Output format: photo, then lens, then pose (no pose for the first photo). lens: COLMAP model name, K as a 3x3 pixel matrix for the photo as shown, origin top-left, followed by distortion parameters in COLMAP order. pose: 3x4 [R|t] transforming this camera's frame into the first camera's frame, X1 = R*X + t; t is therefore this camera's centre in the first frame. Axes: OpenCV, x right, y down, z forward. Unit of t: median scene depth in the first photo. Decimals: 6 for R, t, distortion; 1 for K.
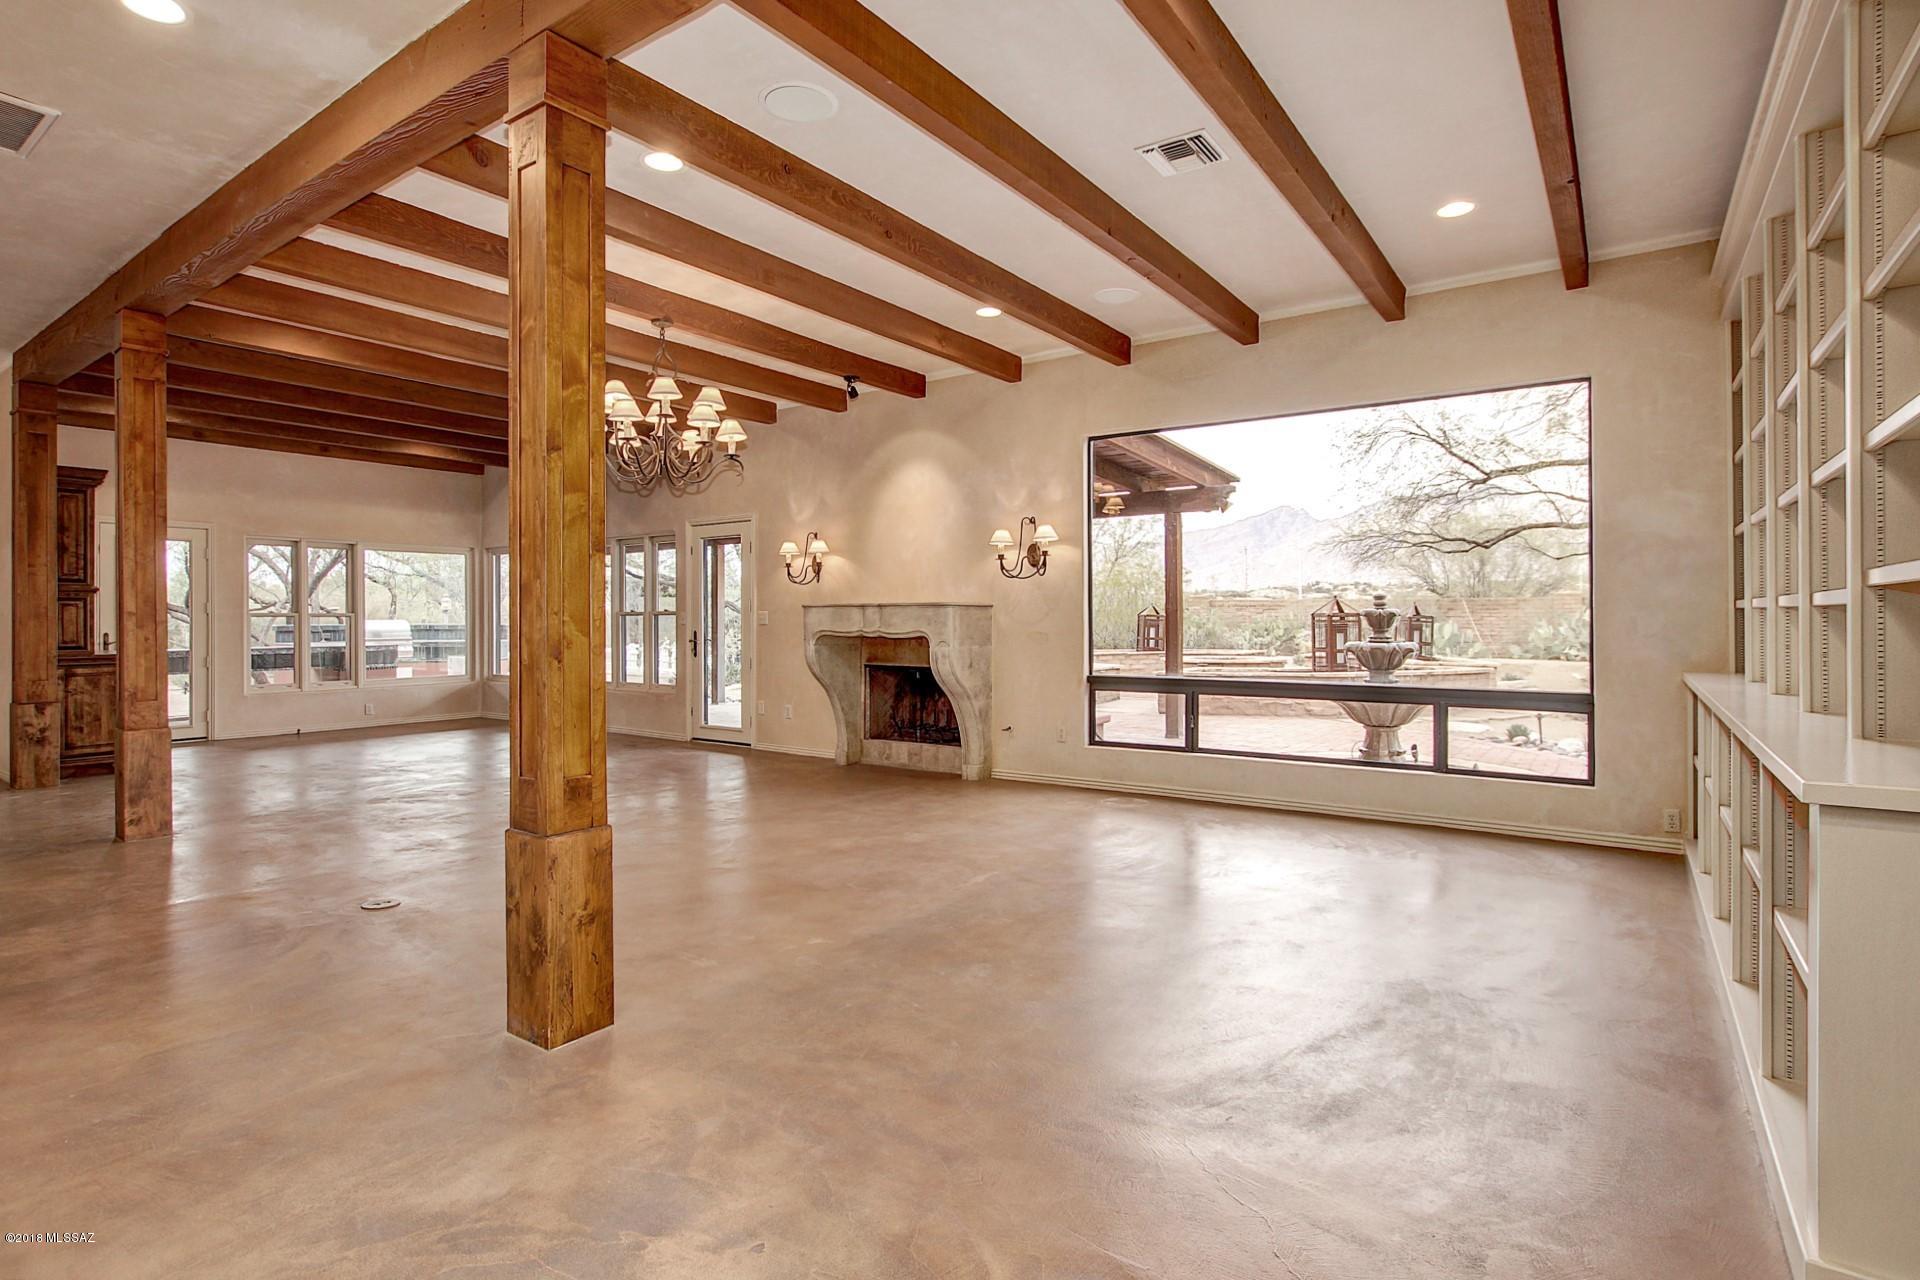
lens RADIAL K [[953.1, 0, 960.0], [0, 953.1, 640.0], [0, 0, 1]] dist [-0.052372, 0.000175]
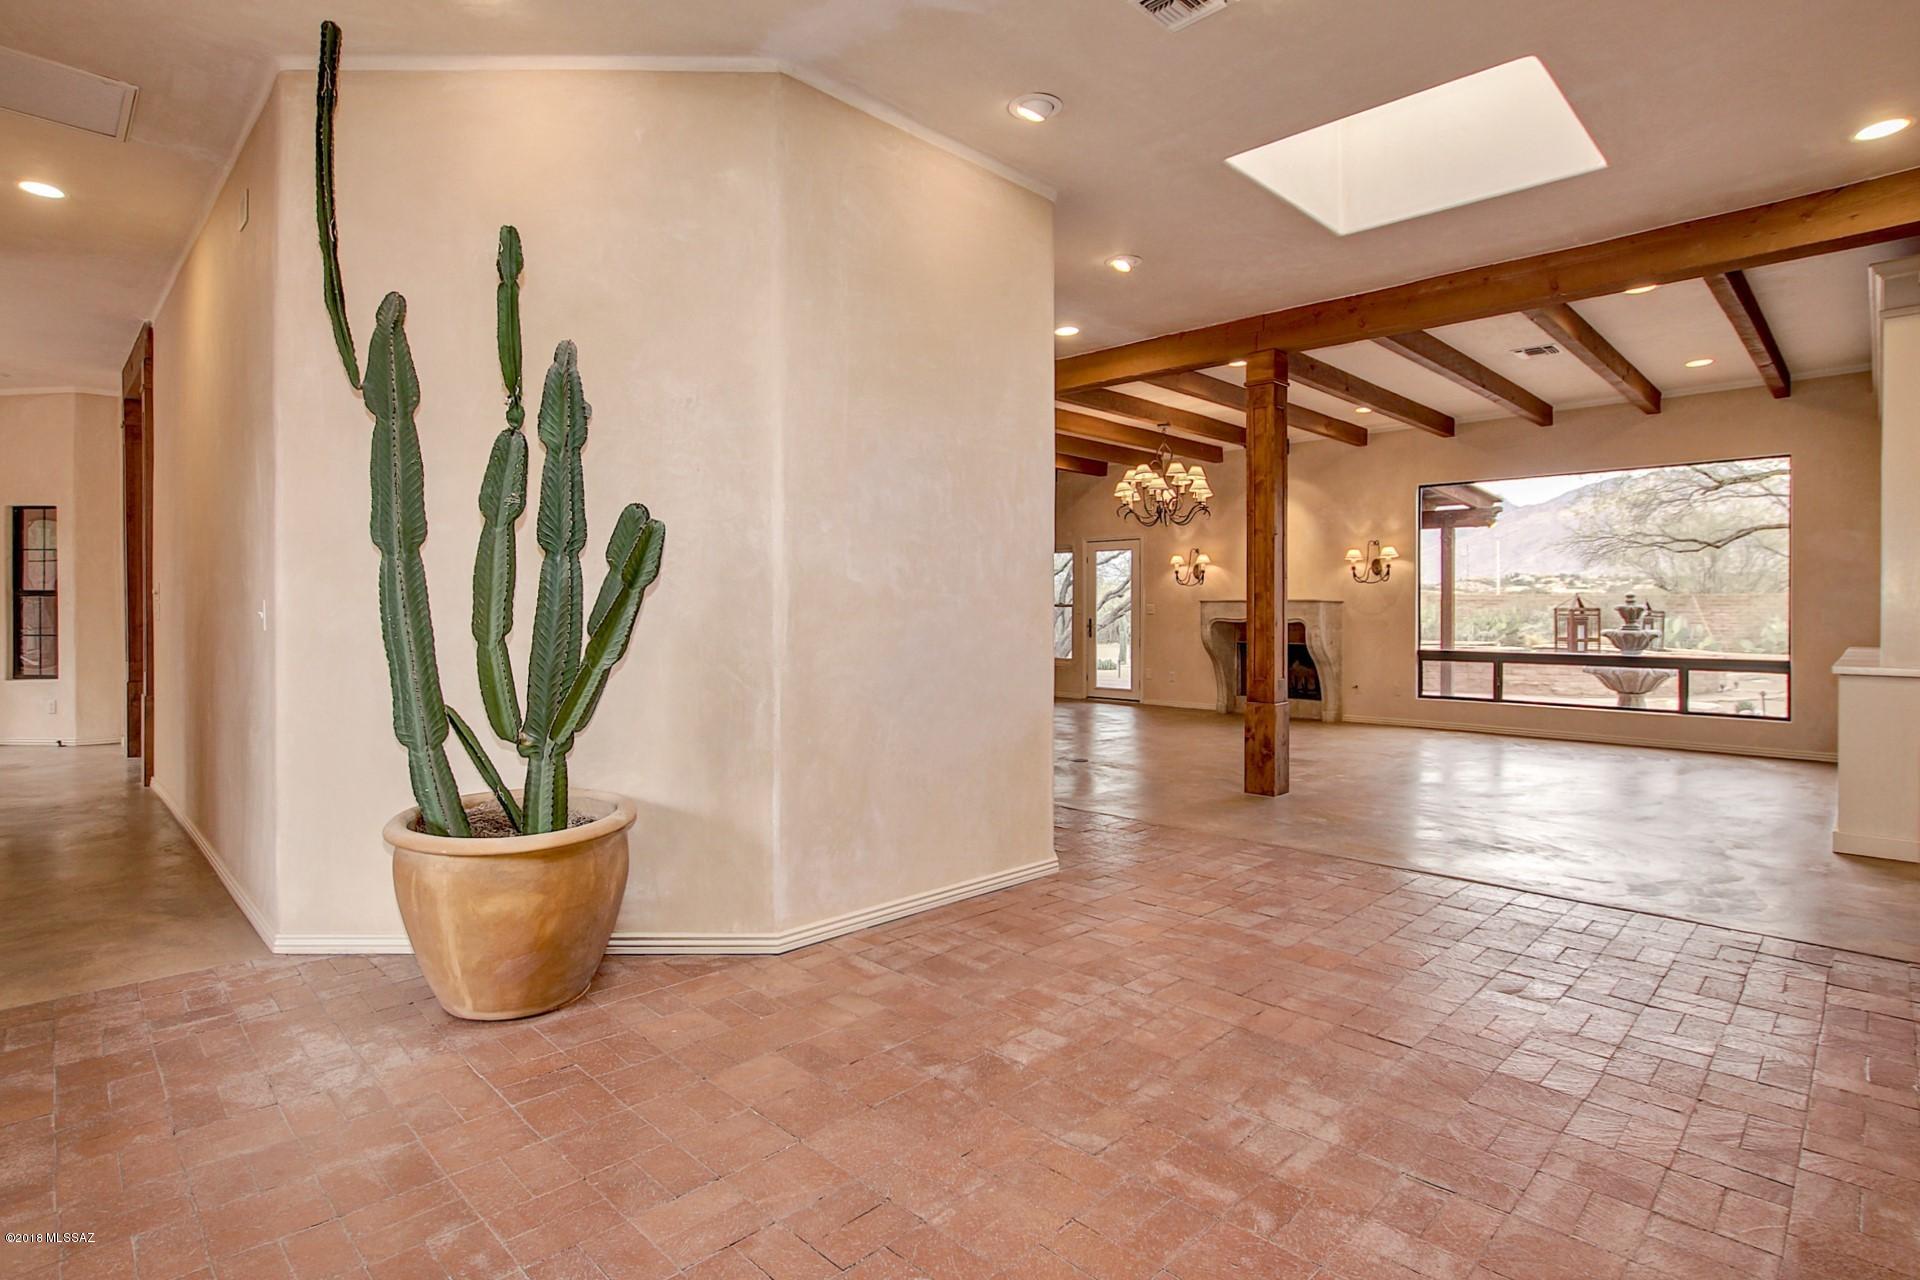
lens RADIAL K [[953.1, 0, 960.0], [0, 953.1, 640.0], [0, 0, 1]] dist [-0.052372, 0.000175]
pose [[0.984248, 0.009420, -0.176541, -0.261391], [-0.008124, 0.999935, 0.008061, 0.013866], [0.176605, -0.006500, 0.984260, -0.468095]]
